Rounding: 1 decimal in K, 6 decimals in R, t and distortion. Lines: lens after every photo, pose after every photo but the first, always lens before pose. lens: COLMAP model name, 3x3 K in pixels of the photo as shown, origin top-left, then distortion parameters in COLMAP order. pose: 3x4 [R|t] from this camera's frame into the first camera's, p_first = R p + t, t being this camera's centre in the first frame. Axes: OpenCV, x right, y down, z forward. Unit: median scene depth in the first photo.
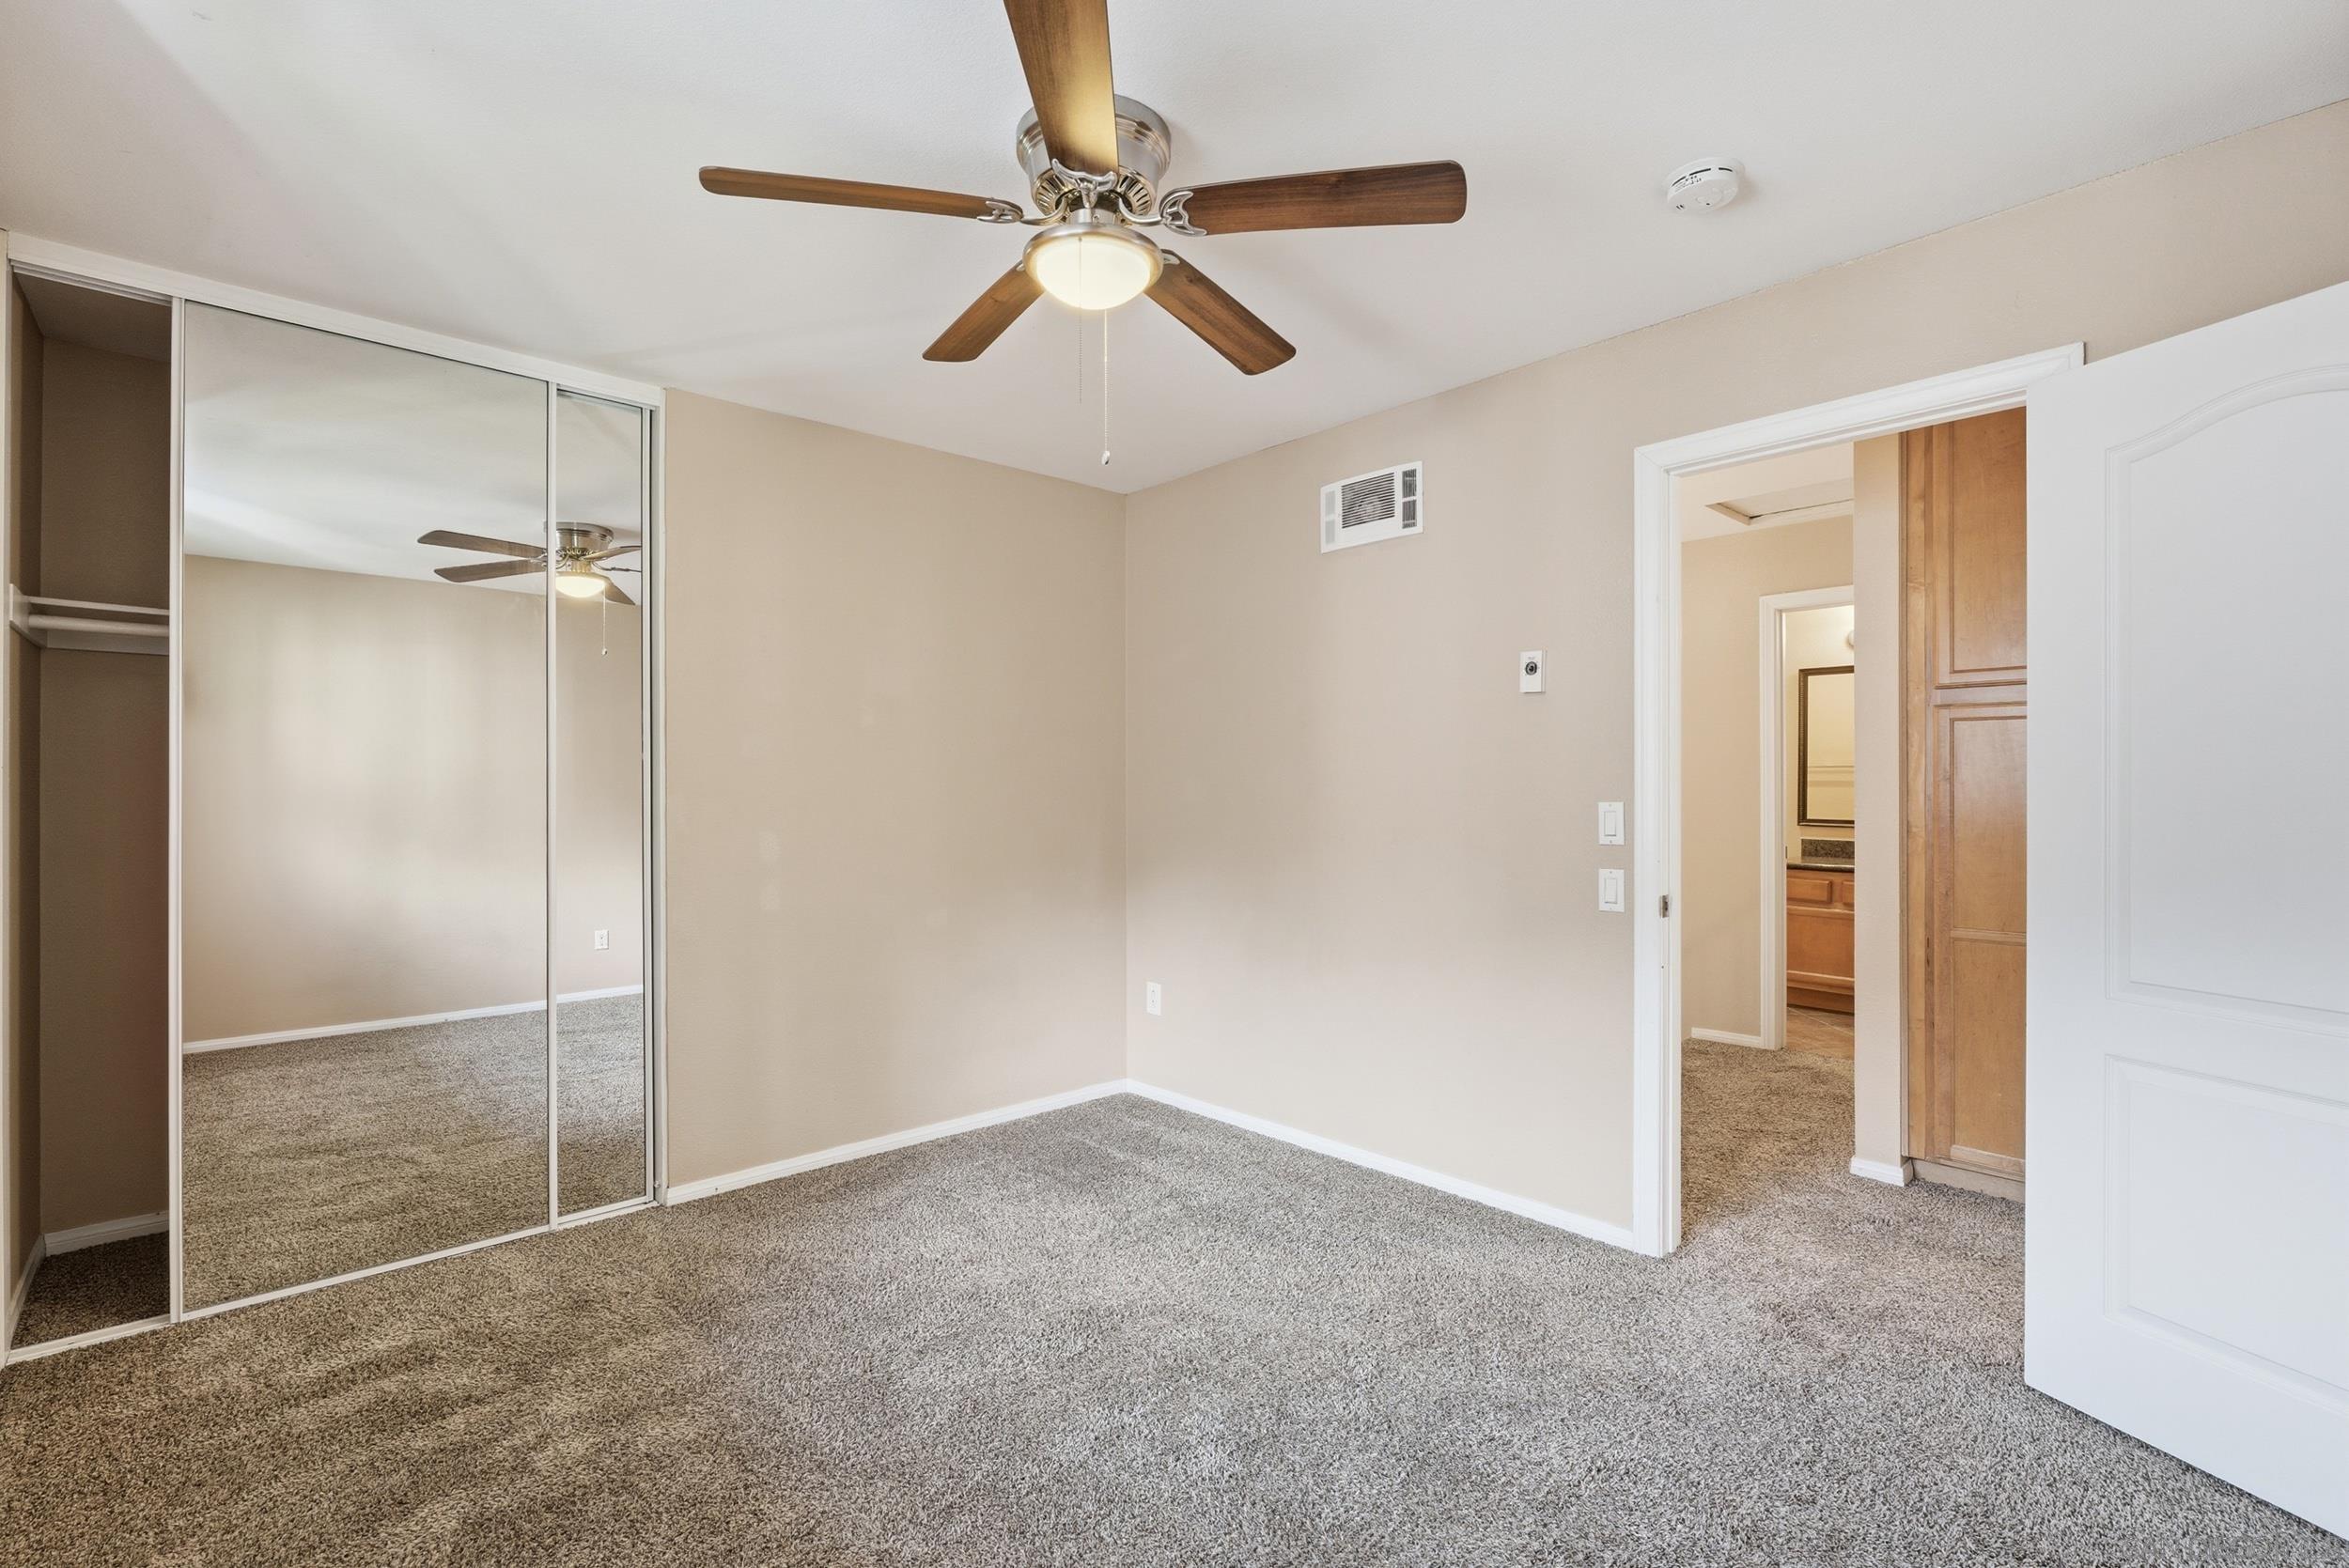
lens RADIAL K [[1071.8, 0, 1174.5], [0, 1071.8, 784.0], [0, 0, 1]] dist [-0.001266, -0.000084]
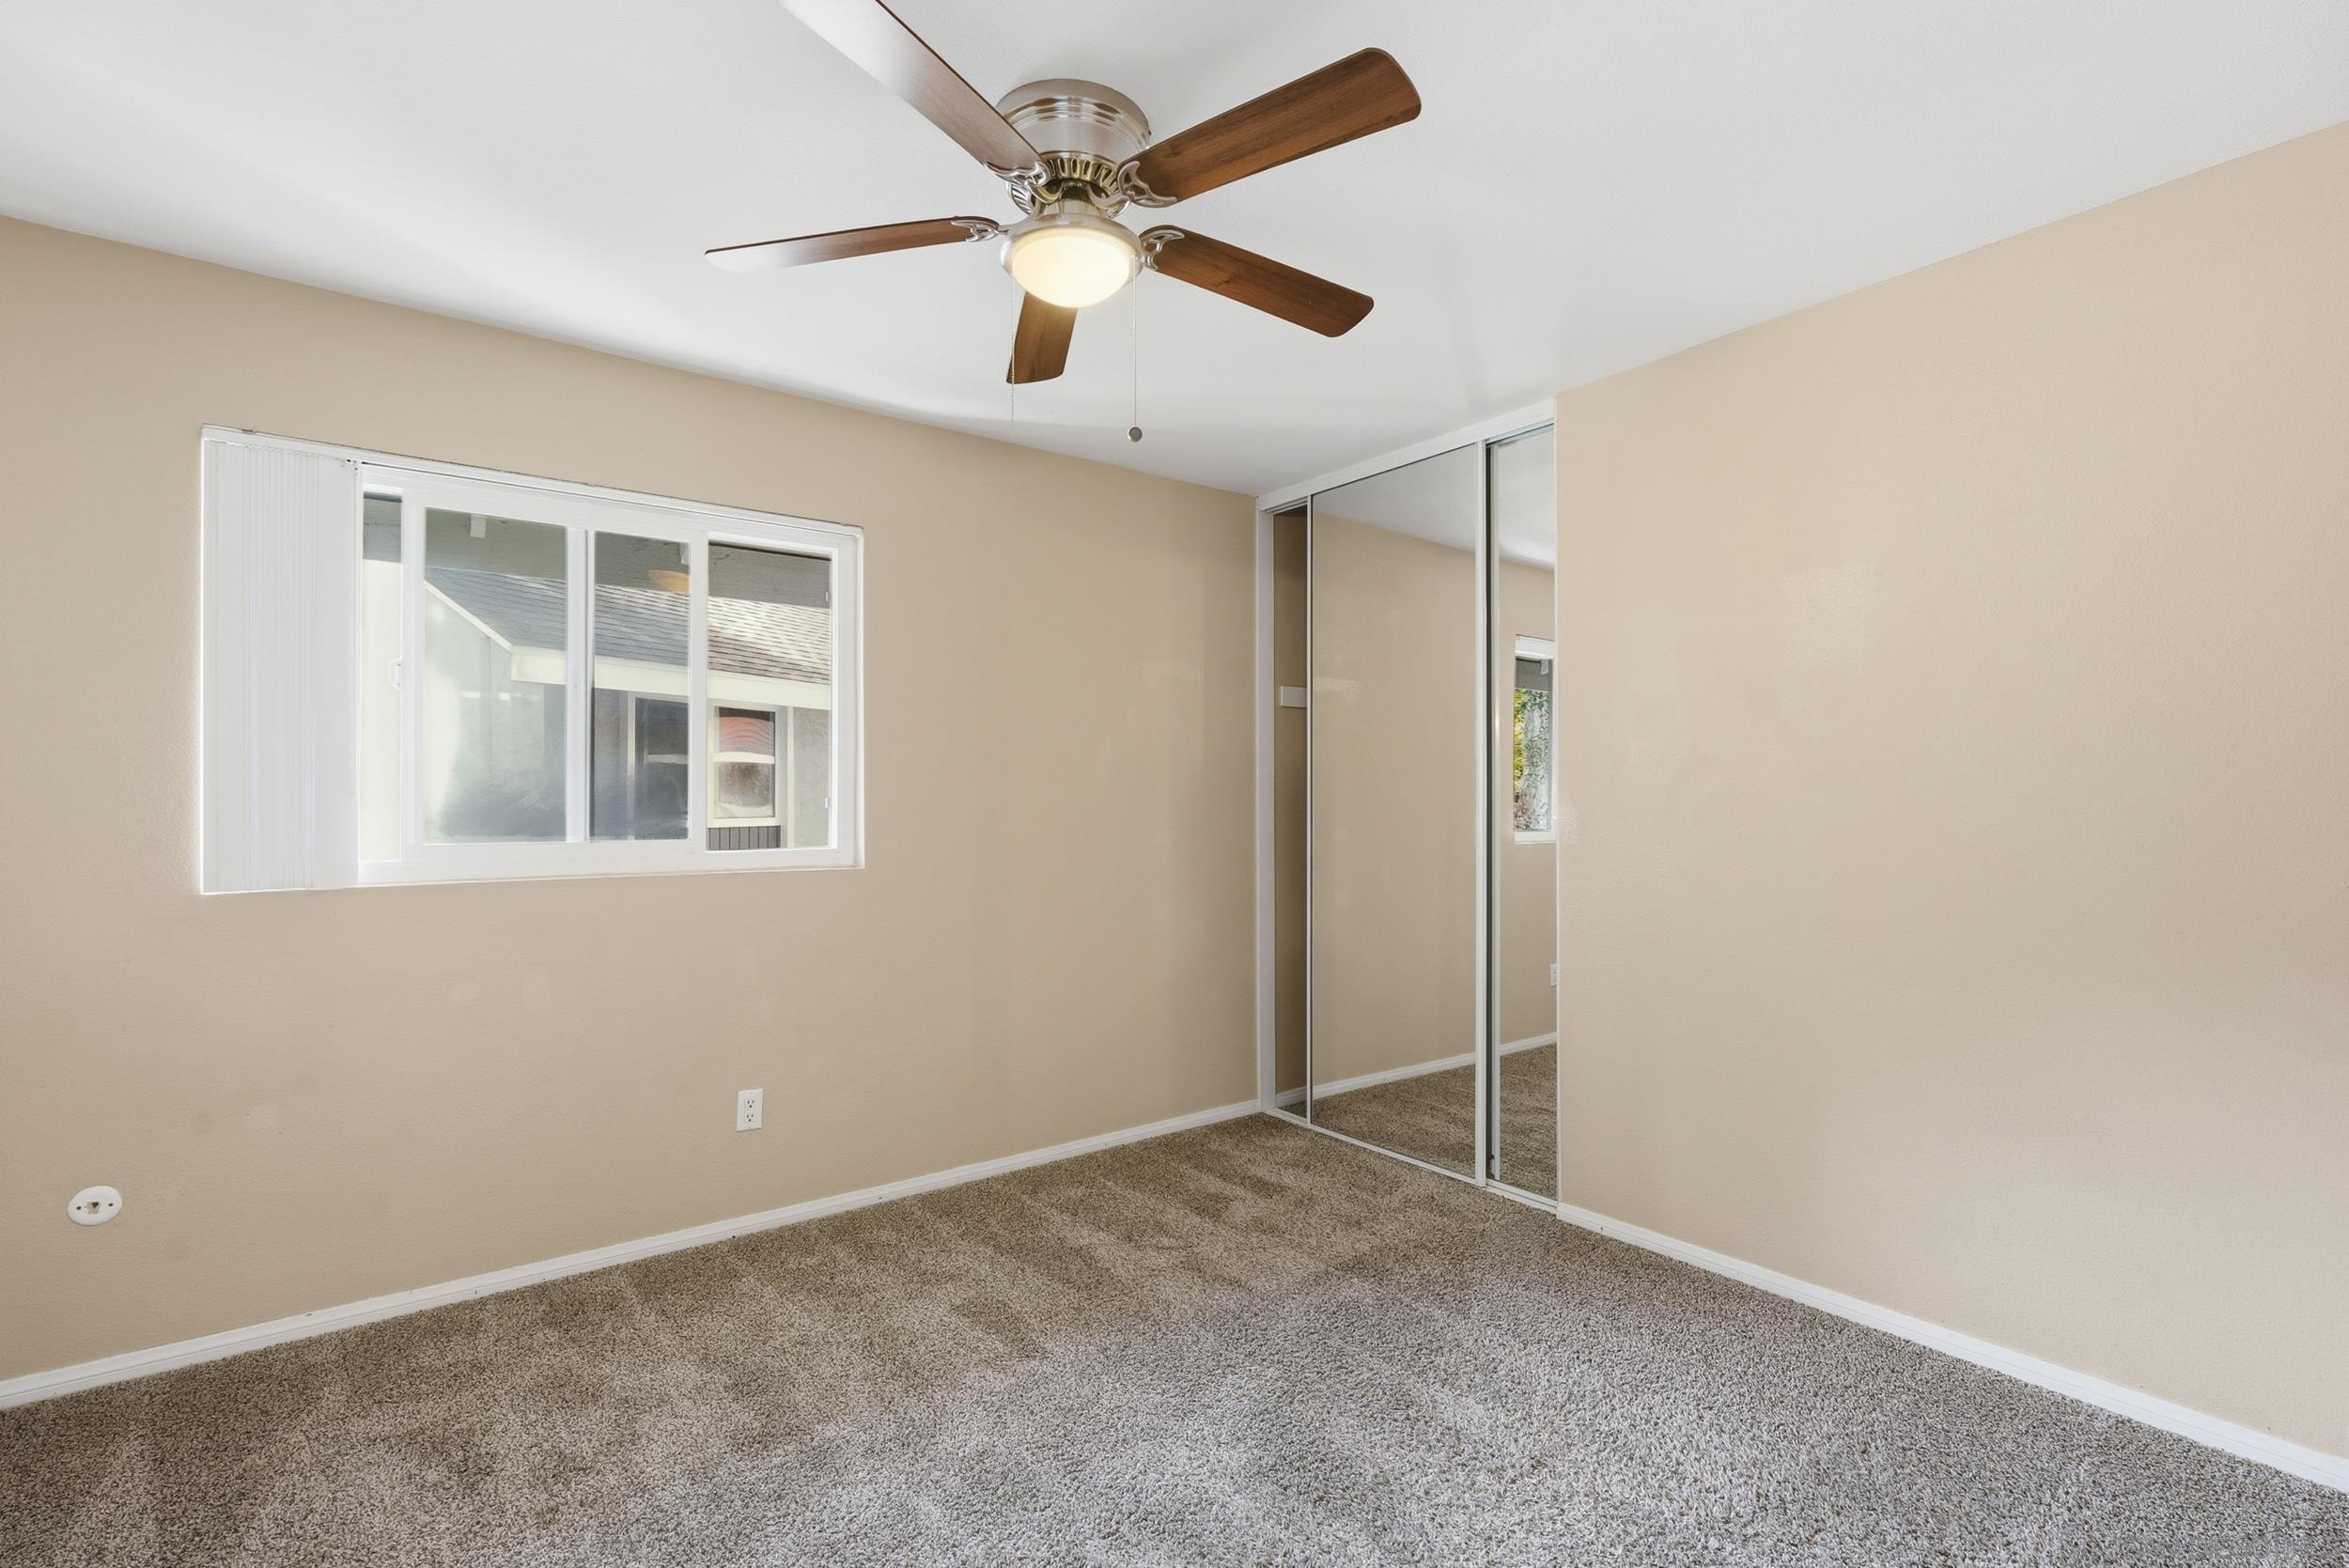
lens RADIAL K [[1071.8, 0, 1174.5], [0, 1071.8, 784.0], [0, 0, 1]] dist [-0.001266, -0.000084]
pose [[-0.091413, -0.010584, -0.995757, 0.622341], [0.004816, 0.999927, -0.011071, 0.002251], [0.995801, -0.005808, -0.091355, 0.836391]]
